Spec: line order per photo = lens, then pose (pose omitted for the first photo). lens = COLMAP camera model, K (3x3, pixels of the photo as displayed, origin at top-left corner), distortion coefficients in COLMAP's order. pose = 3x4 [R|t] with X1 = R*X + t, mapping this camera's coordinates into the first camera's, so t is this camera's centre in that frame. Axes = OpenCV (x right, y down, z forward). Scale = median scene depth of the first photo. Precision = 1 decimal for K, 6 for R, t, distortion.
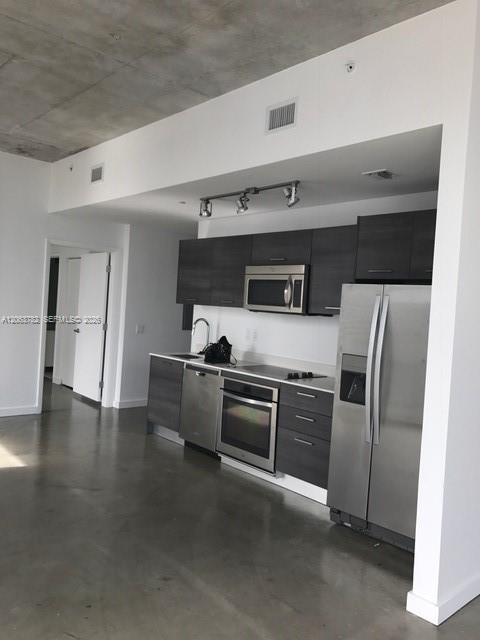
lens RADIAL K [[521.7, 0, 243.2], [0, 521.7, 314.6], [0, 0, 1]] dist [0.018098, -0.005947]
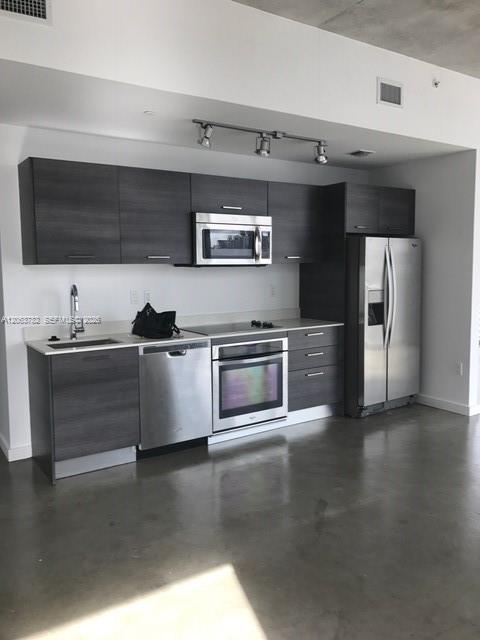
lens RADIAL K [[521.7, 0, 243.2], [0, 521.7, 314.6], [0, 0, 1]] dist [0.018098, -0.005947]
pose [[0.143899, -0.159584, 0.976640, -0.908237], [0.034305, 0.987123, 0.156242, -0.065807], [-0.988998, 0.011021, 0.147521, 0.883559]]
